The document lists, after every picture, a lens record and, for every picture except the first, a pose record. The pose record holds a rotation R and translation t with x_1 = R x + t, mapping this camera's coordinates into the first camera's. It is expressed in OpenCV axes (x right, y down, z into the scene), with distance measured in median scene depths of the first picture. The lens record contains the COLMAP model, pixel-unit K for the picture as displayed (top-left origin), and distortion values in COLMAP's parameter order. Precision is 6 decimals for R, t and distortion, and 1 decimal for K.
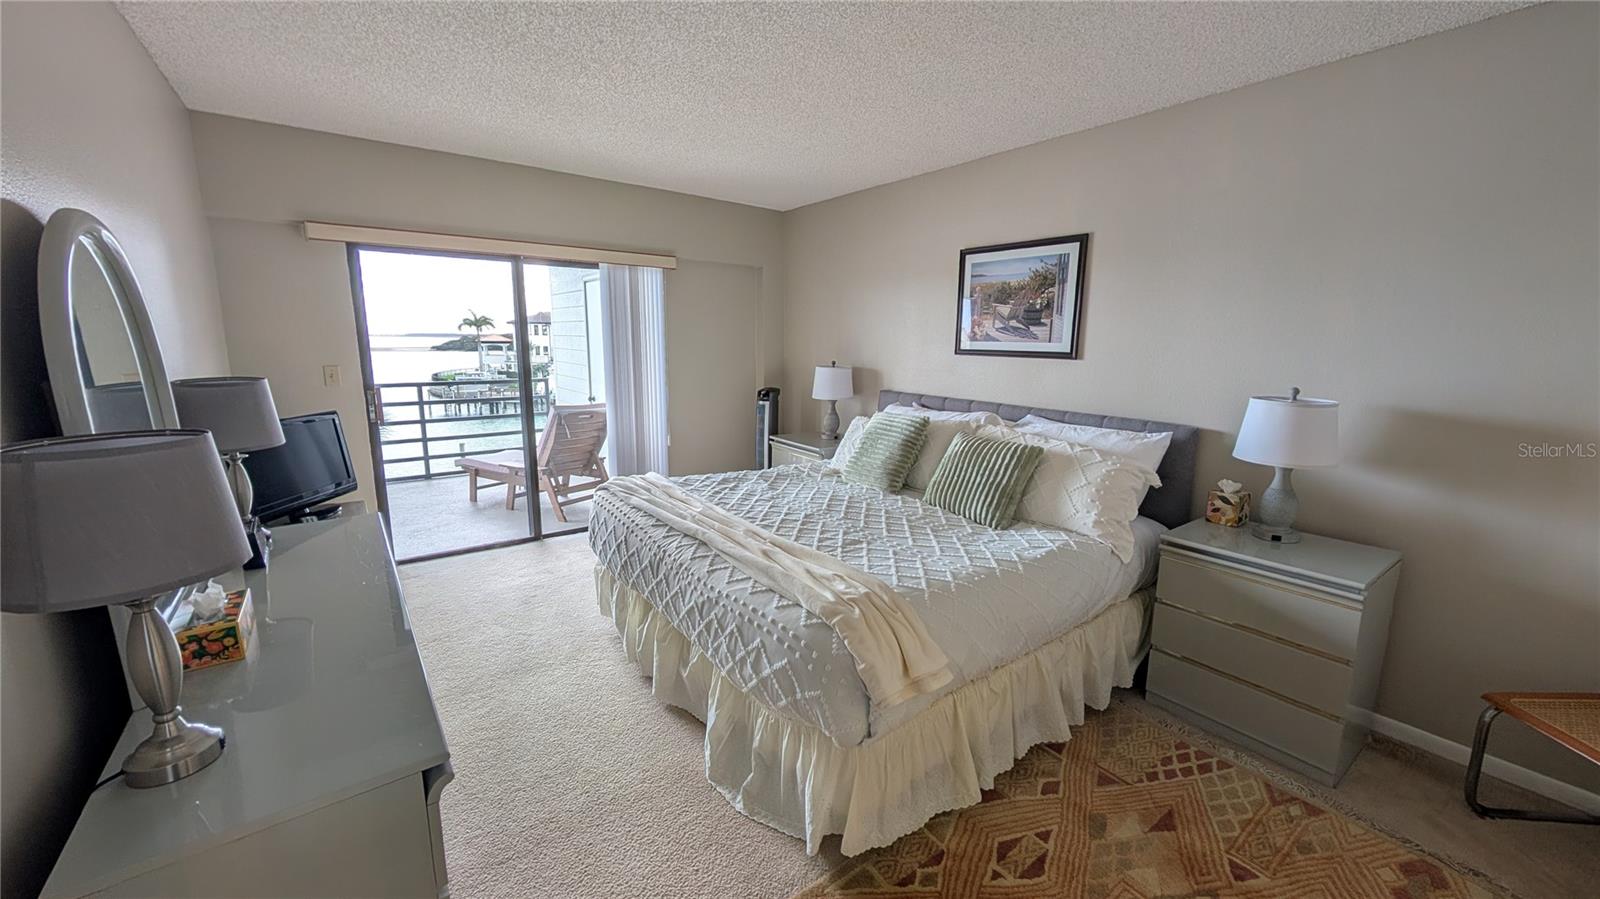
lens RADIAL K [[601.0, 0, 800.6], [0, 601.0, 444.2], [0, 0, 1]] dist [0.000450, -0.000033]
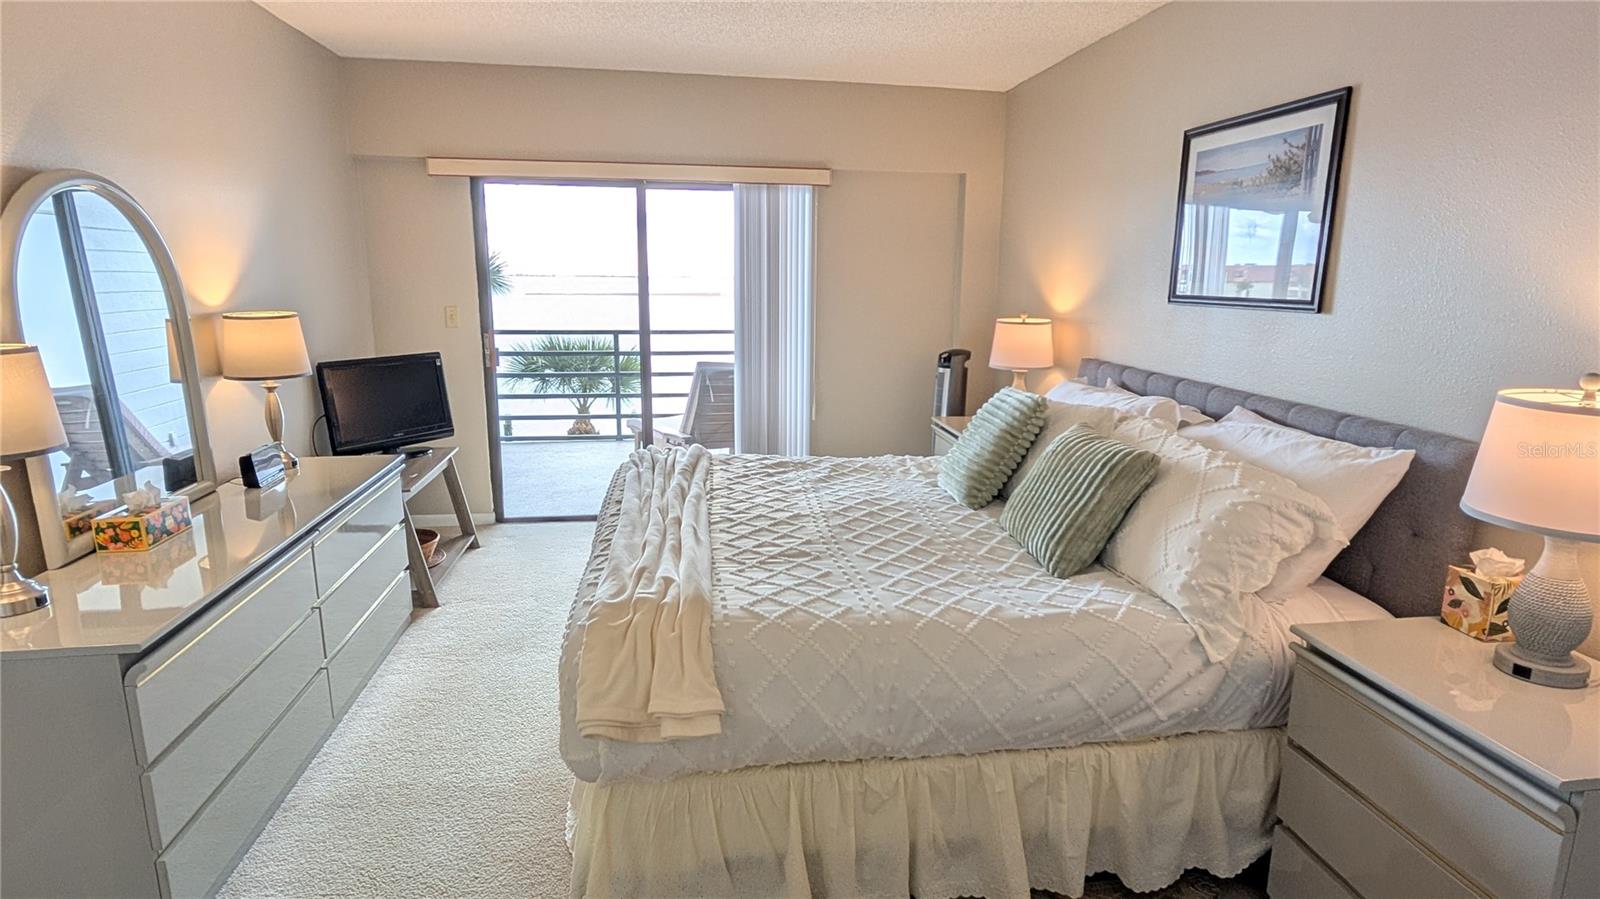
lens RADIAL K [[848.0, 0, 801.2], [0, 848.0, 452.2], [0, 0, 1]] dist [0.001408, -0.000385]
pose [[0.879287, 0.094775, -0.466767, 0.470828], [-0.083930, 0.995499, 0.044026, -0.005399], [0.468839, 0.000464, 0.883284, 0.074038]]
